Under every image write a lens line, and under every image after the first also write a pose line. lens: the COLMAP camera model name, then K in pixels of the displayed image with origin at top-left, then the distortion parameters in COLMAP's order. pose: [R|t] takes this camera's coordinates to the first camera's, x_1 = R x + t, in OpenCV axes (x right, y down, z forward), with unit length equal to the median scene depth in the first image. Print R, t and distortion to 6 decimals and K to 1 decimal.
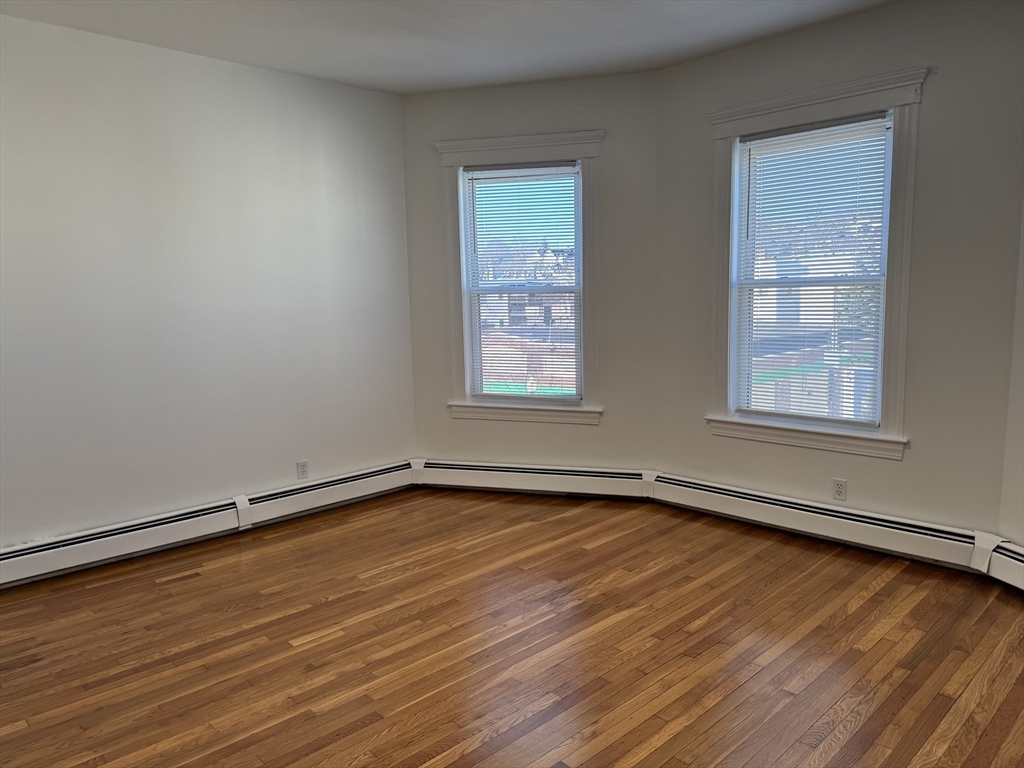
lens RADIAL K [[723.6, 0, 520.1], [0, 723.6, 384.0], [0, 0, 1]] dist [0.032962, -0.032992]
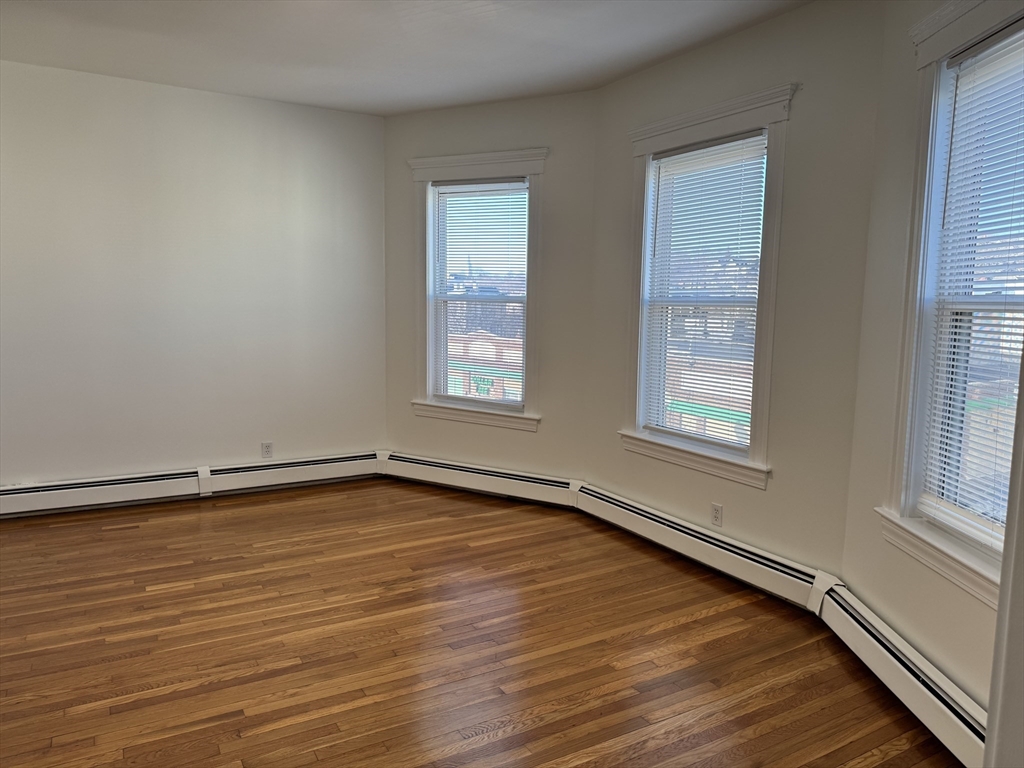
lens RADIAL K [[723.7, 0, 519.5], [0, 723.7, 378.1], [0, 0, 1]] dist [0.053243, -0.073778]
pose [[0.970393, 0.064800, -0.232677, 0.362554], [-0.069360, 0.997526, -0.011463, -0.007152], [0.231359, 0.027262, 0.972486, -0.010462]]
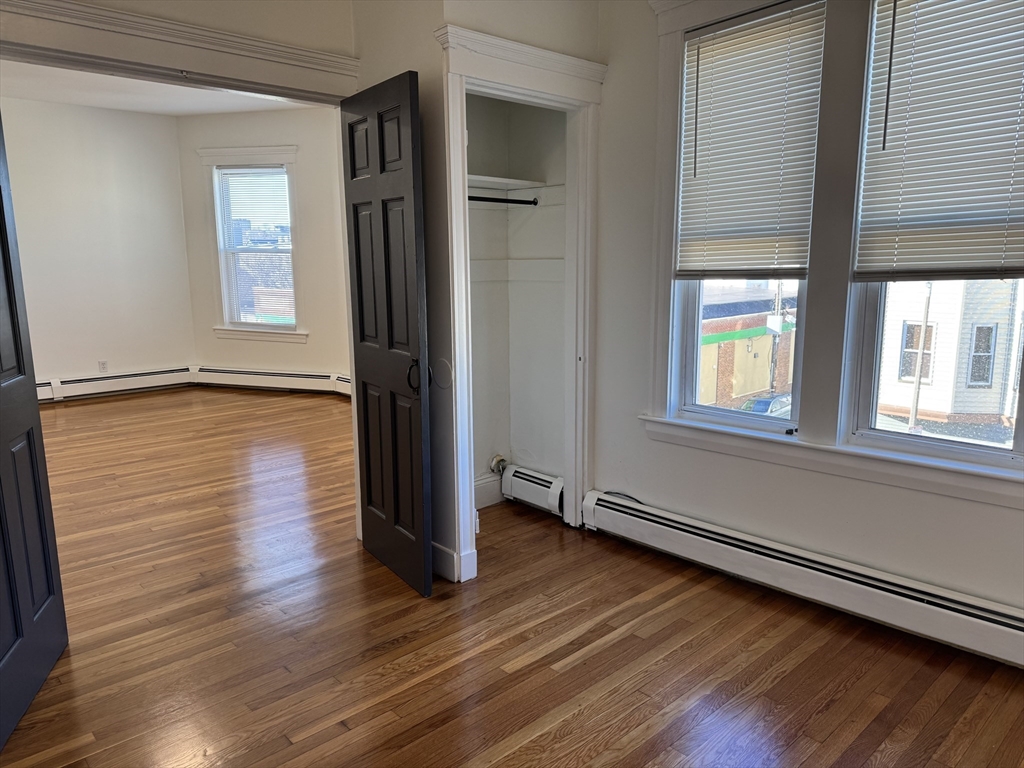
lens RADIAL K [[720.0, 0, 512.0], [0, 720.0, 384.0], [0, 0, 1]] dist [-0.002446, -0.004565]
pose [[0.999640, 0.020541, -0.017262, 0.638902], [-0.019651, 0.998544, 0.050244, 0.067005], [0.018269, -0.049886, 0.998588, -0.542872]]
